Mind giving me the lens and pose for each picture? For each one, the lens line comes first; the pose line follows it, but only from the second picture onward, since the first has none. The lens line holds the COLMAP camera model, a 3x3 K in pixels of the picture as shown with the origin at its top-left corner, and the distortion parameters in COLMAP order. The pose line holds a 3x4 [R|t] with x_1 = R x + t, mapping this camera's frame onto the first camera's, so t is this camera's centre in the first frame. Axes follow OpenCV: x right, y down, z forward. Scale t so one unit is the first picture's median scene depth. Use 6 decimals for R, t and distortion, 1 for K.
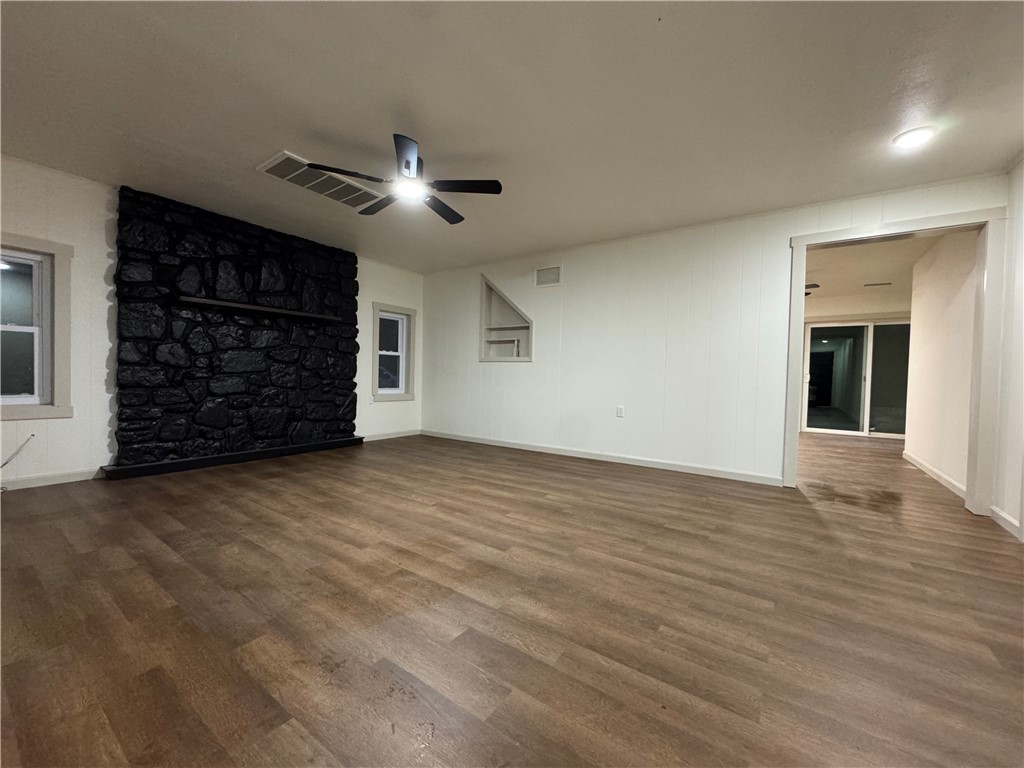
lens RADIAL K [[406.4, 0, 513.1], [0, 406.4, 381.4], [0, 0, 1]] dist [-0.000761, -0.000412]
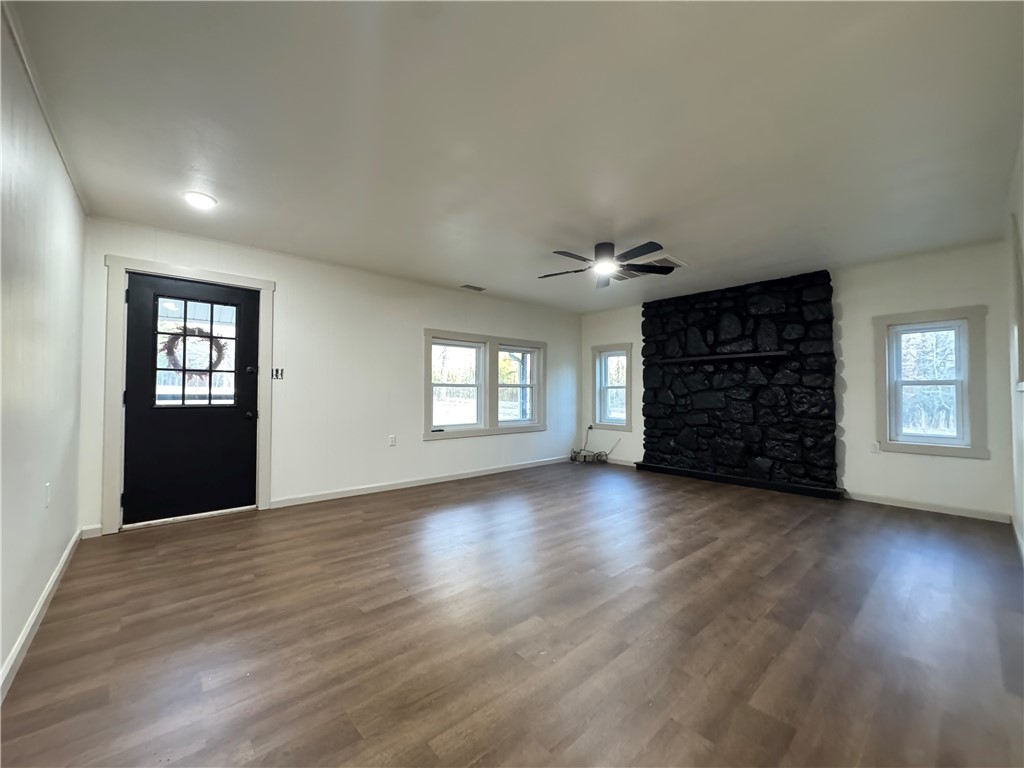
lens RADIAL K [[406.4, 0, 512.4], [0, 406.4, 388.0], [0, 0, 1]] dist [-0.000761, -0.000412]
pose [[-0.226791, -0.039516, -0.973142, 0.728200], [-0.026136, 0.999064, -0.034478, -0.029255], [0.973593, 0.017615, -0.227611, 0.711735]]
